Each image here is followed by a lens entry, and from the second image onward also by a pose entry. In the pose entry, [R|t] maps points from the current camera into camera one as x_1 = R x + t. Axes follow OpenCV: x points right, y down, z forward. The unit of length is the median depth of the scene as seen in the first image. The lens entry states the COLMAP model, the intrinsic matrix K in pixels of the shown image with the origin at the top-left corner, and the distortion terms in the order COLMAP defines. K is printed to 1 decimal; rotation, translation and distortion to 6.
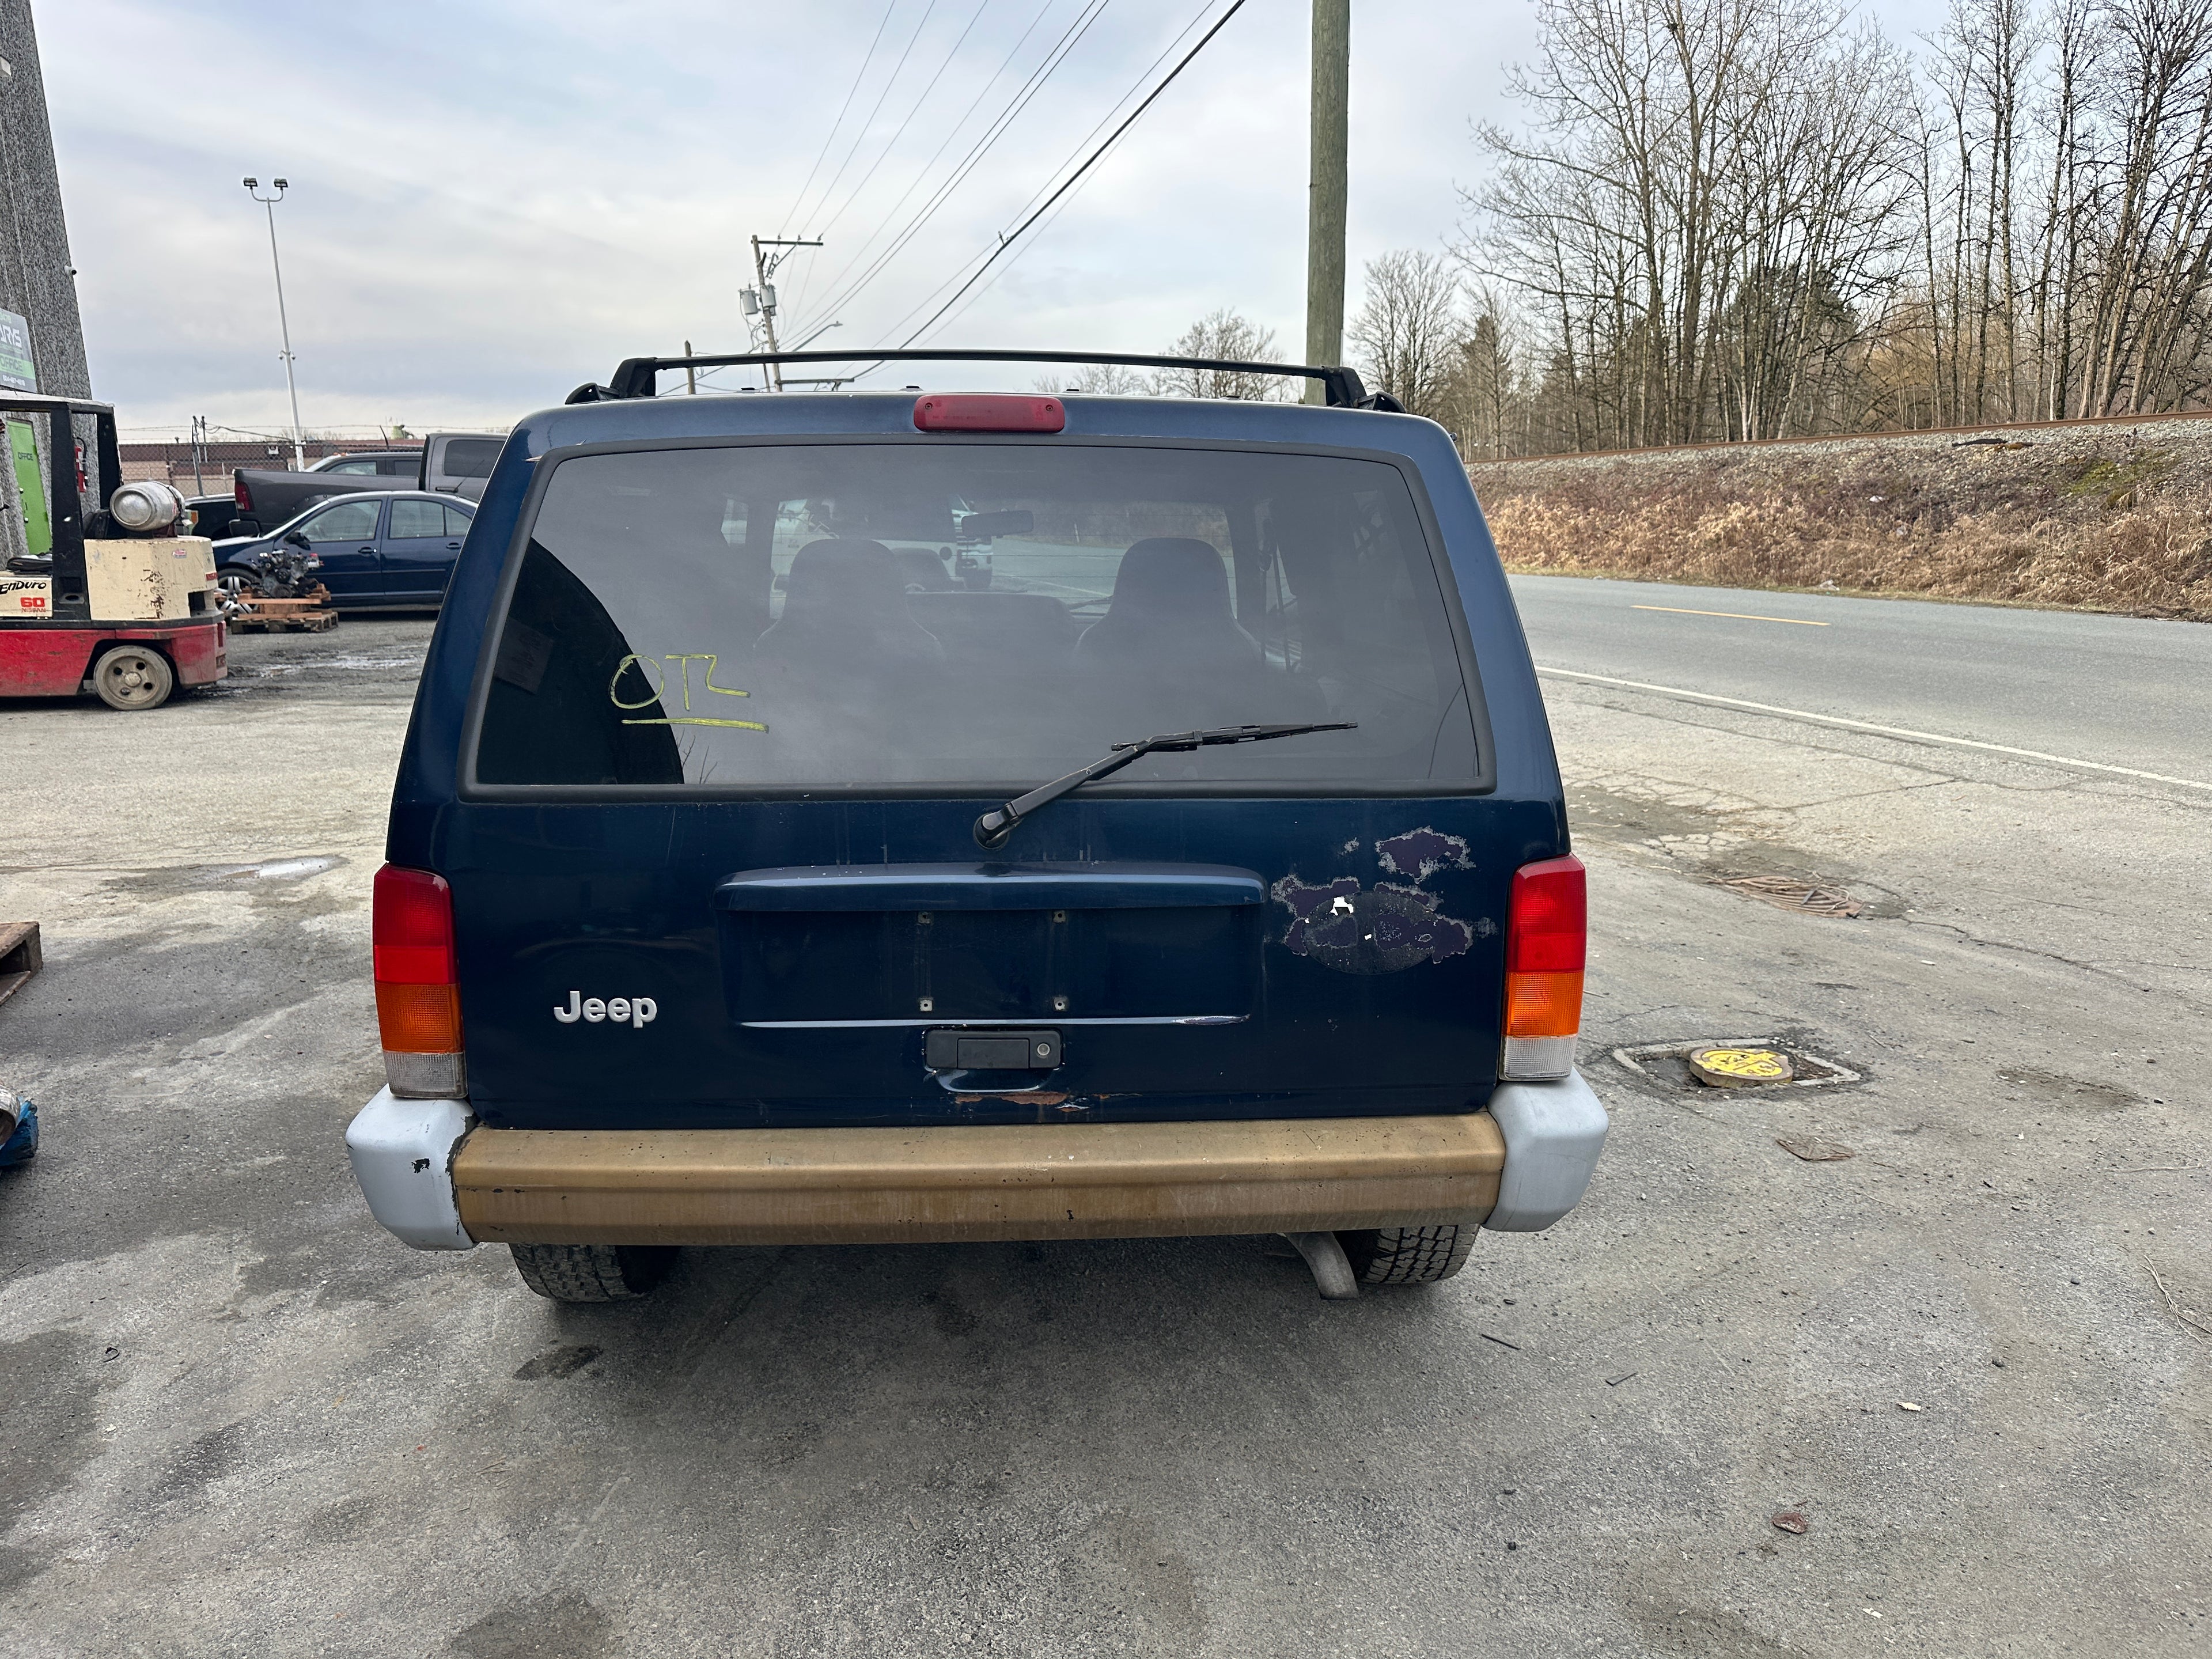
lens RADIAL K [[1554.8, 0, 1091.3], [0, 1554.8, 820.7], [0, 0, 1]] dist [0.035701, -0.044872]
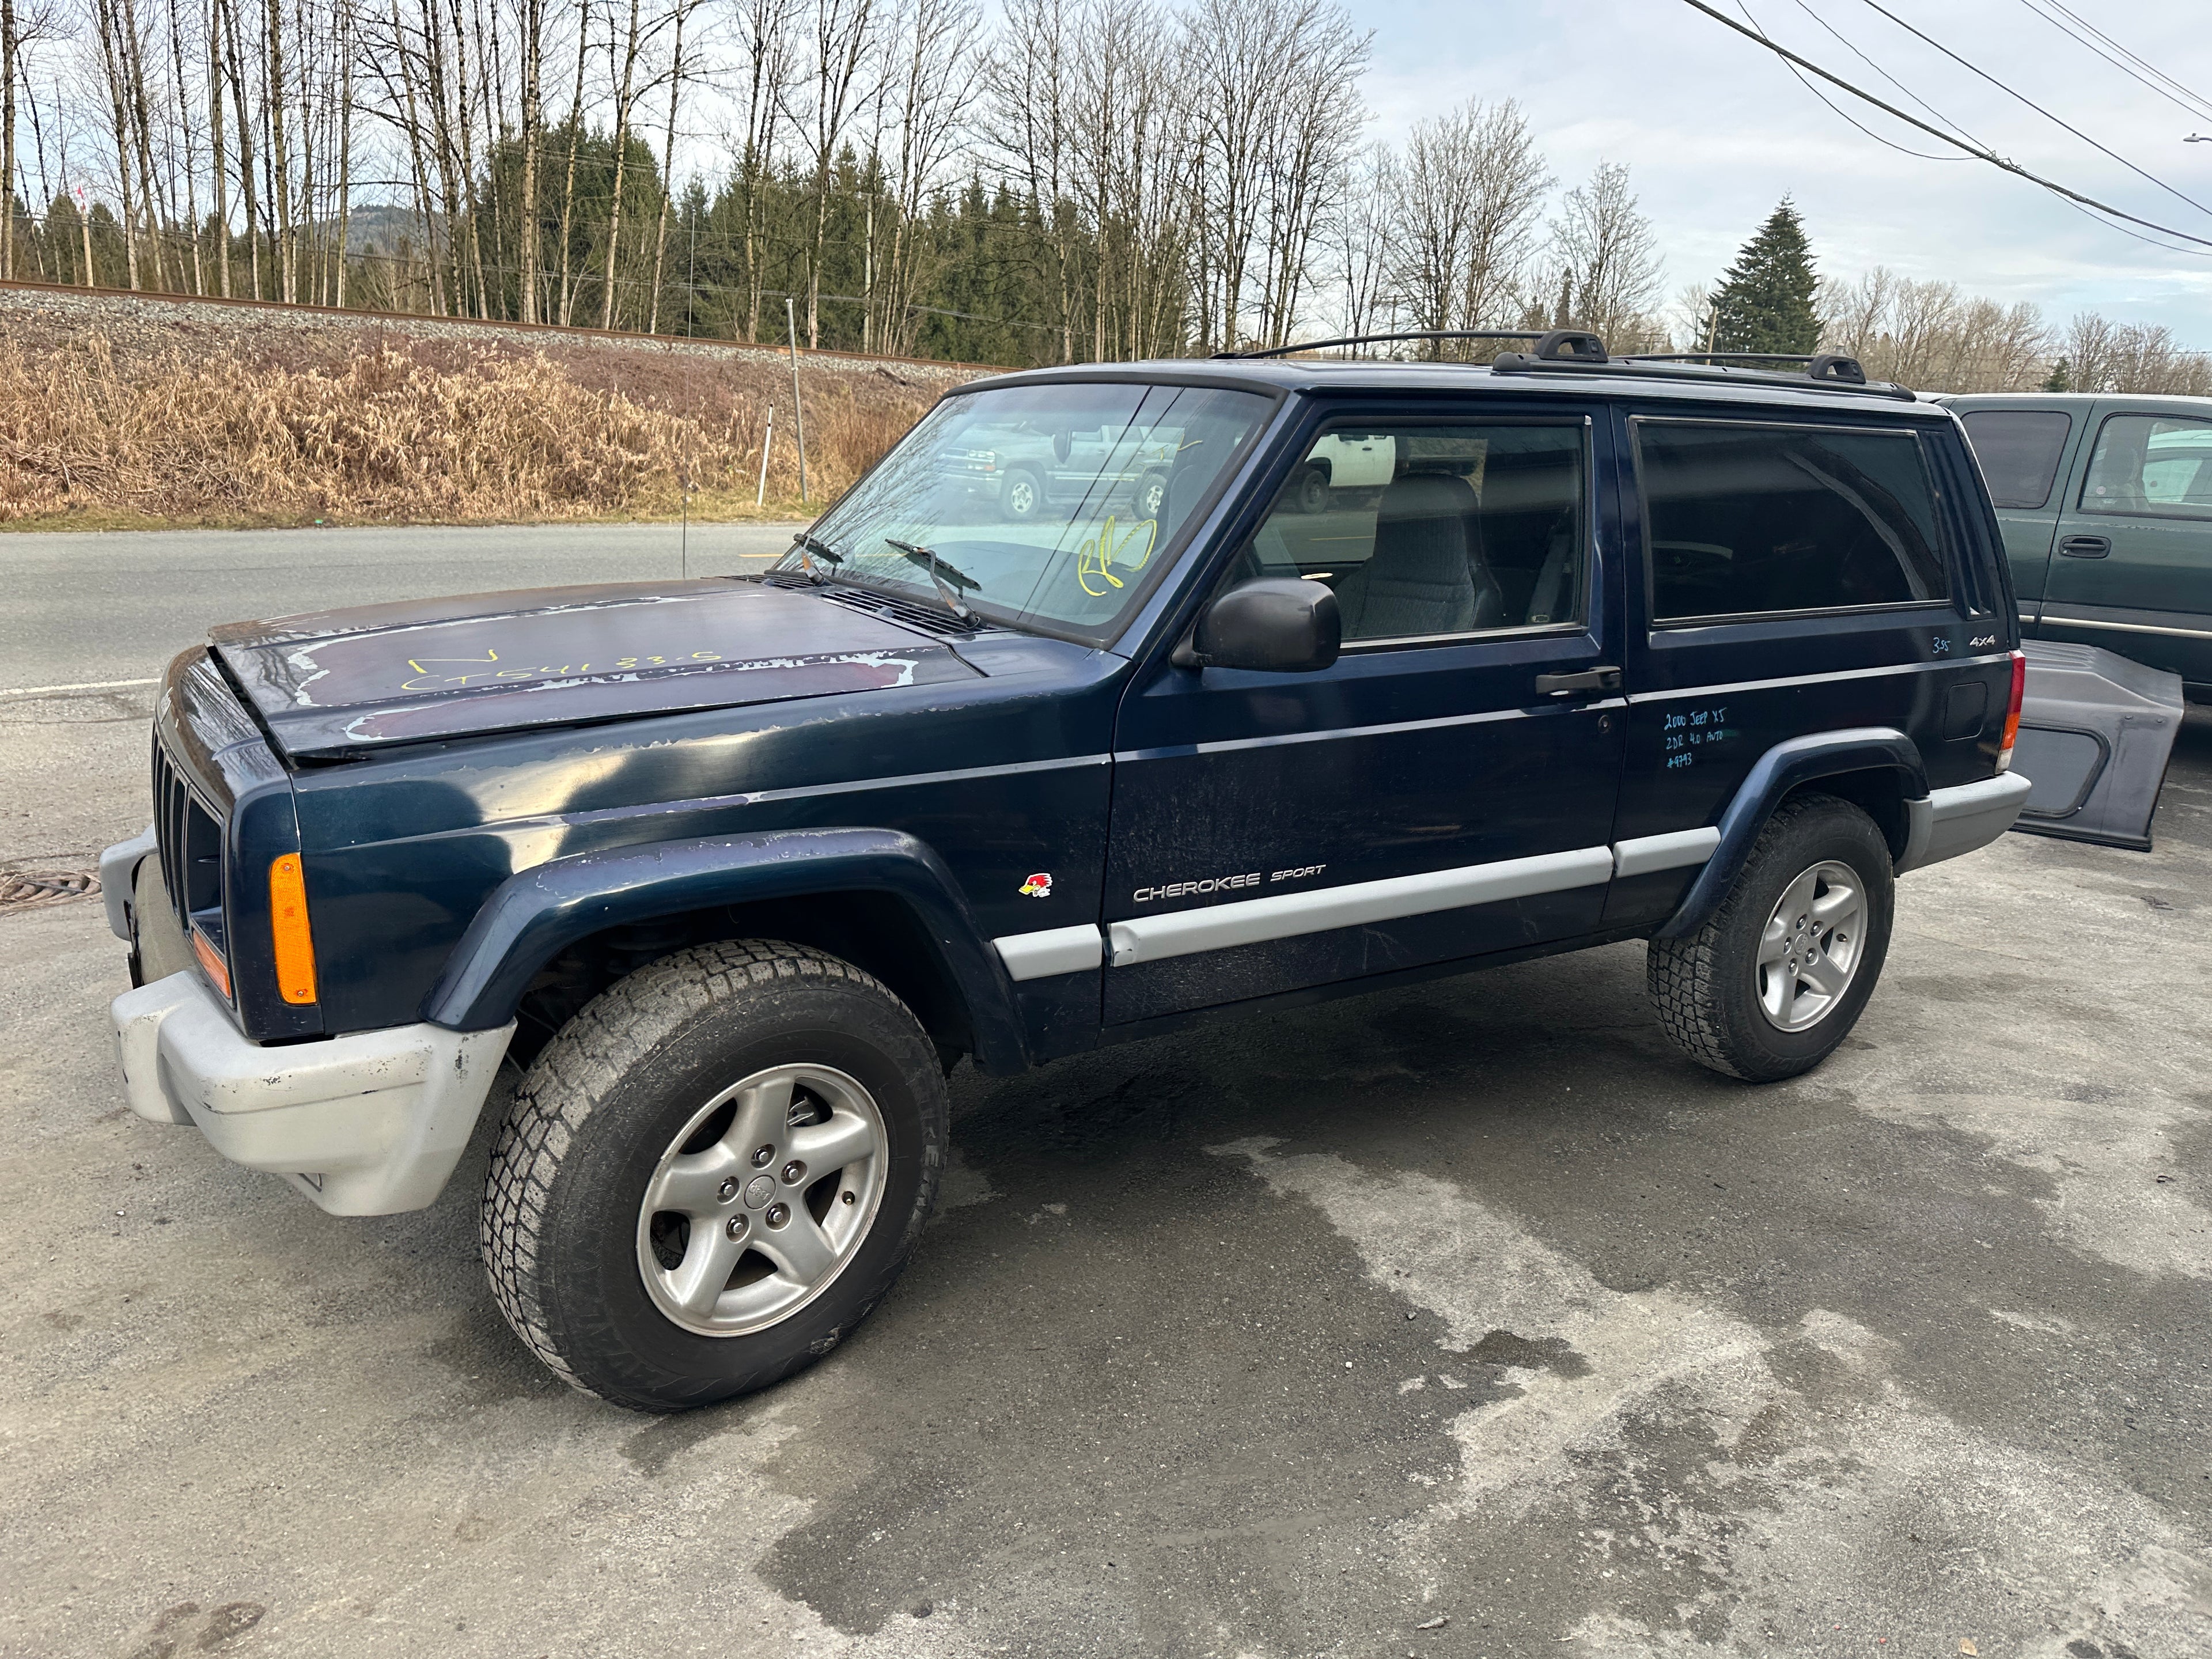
lens RADIAL K [[1554.8, 0, 1125.2], [0, 1554.8, 824.5], [0, 0, 1]] dist [0.035701, -0.044872]
pose [[-0.508654, -0.218020, 0.832909, -0.733140], [0.129281, 0.937098, 0.324244, -0.257528], [-0.851209, 0.272608, -0.448473, 1.357470]]
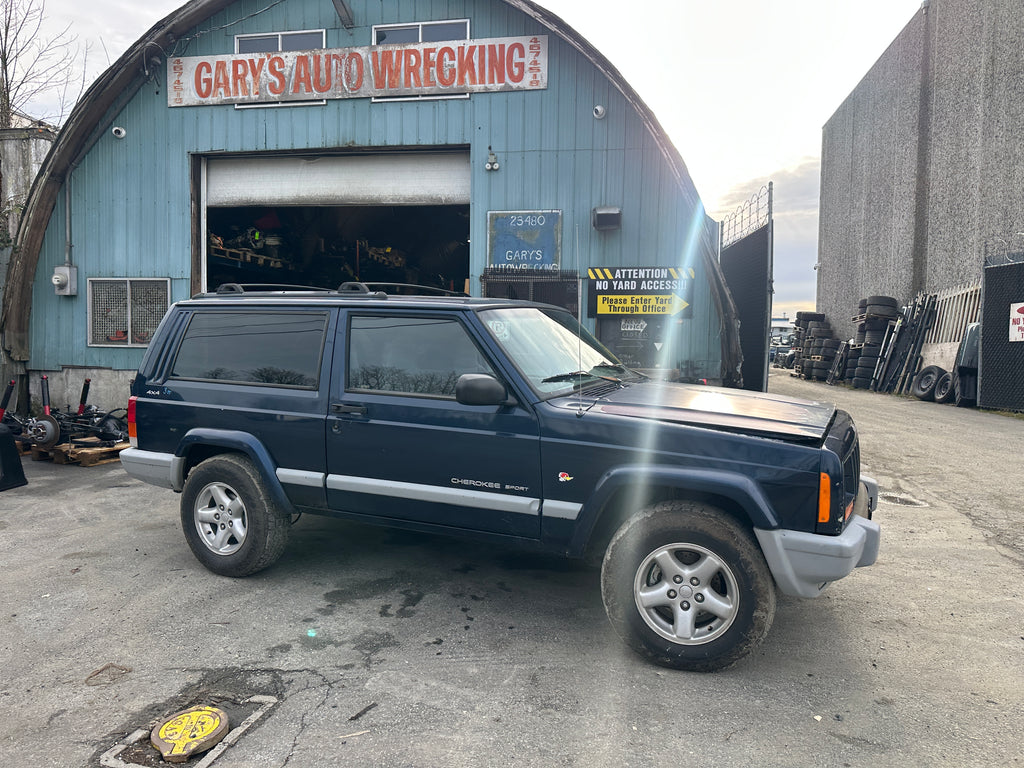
lens RADIAL K [[719.8, 0, 508.5], [0, 719.8, 379.5], [0, 0, 1]] dist [0.035701, -0.044872]
pose [[-0.485460, 0.057544, -0.872363, 0.787741], [-0.174789, 0.971298, 0.161338, -0.272577], [0.856608, 0.230803, -0.461468, 1.417247]]
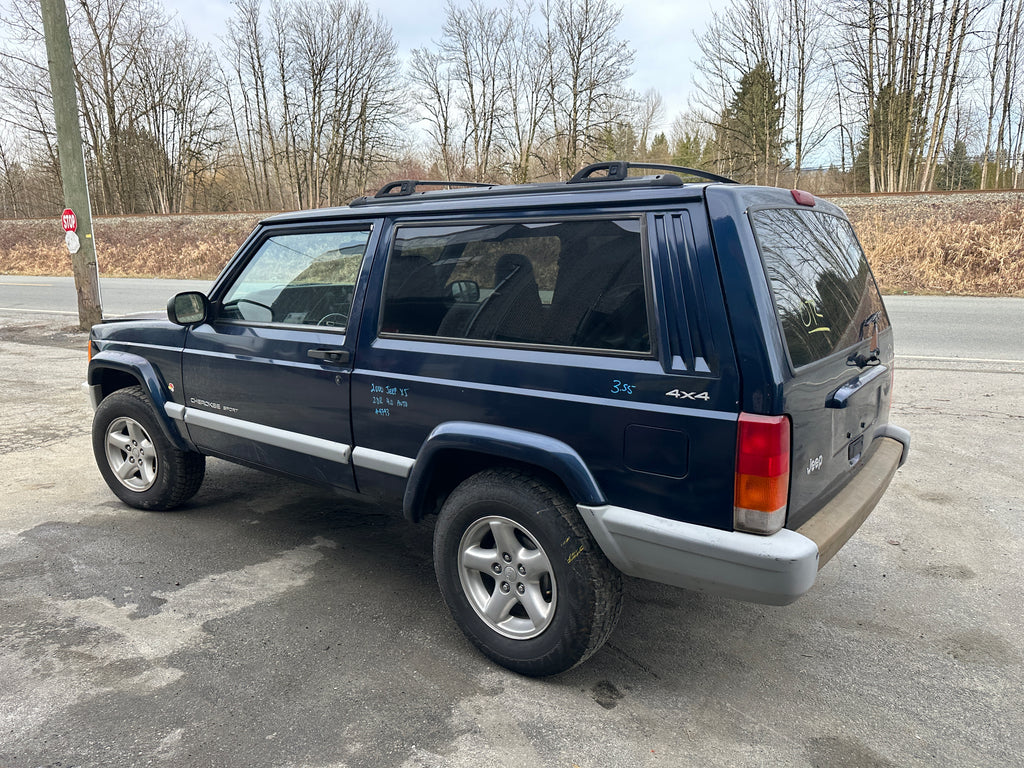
lens RADIAL K [[719.8, 0, 516.2], [0, 719.8, 380.5], [0, 0, 1]] dist [0.035701, -0.044872]
pose [[0.636634, -0.142775, 0.757834, -0.626248], [0.151839, 0.986682, 0.058335, -0.055510], [-0.756070, 0.077931, 0.649834, 0.305003]]
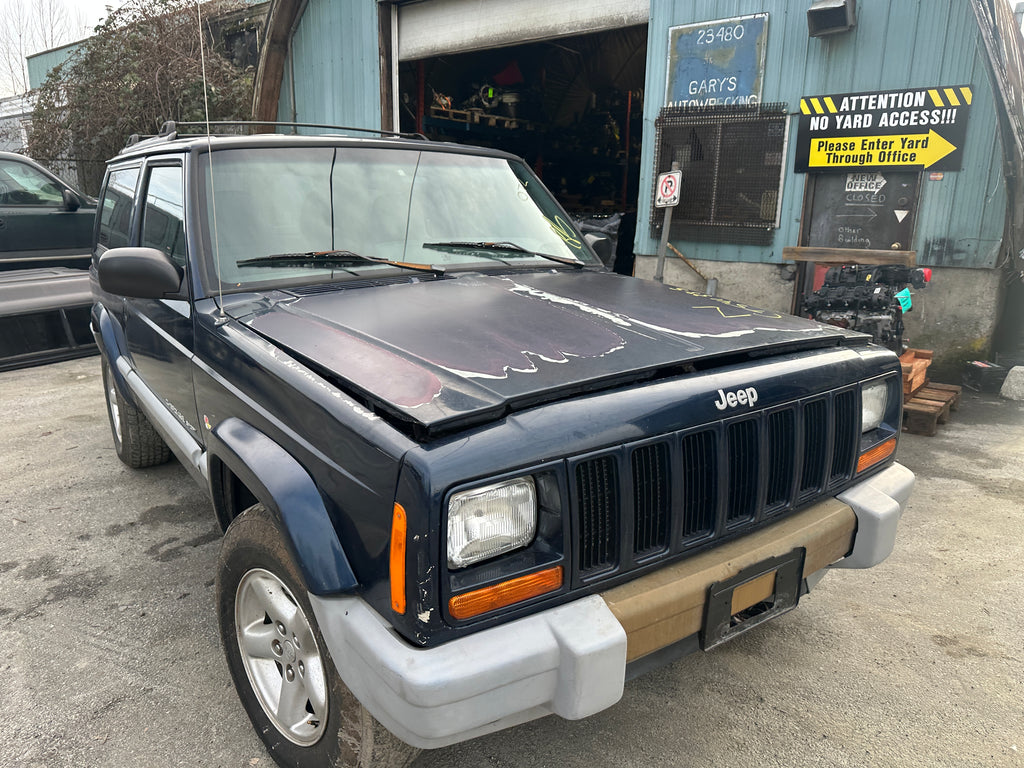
lens RADIAL K [[730.5, 0, 502.9], [0, 730.5, 384.5], [0, 0, 1]] dist [-0.008610, -0.001706]
pose [[-0.848752, 0.132818, -0.511840, 0.203528], [-0.100728, 0.909610, 0.403067, -0.295272], [0.519109, 0.393661, -0.758655, 1.591824]]
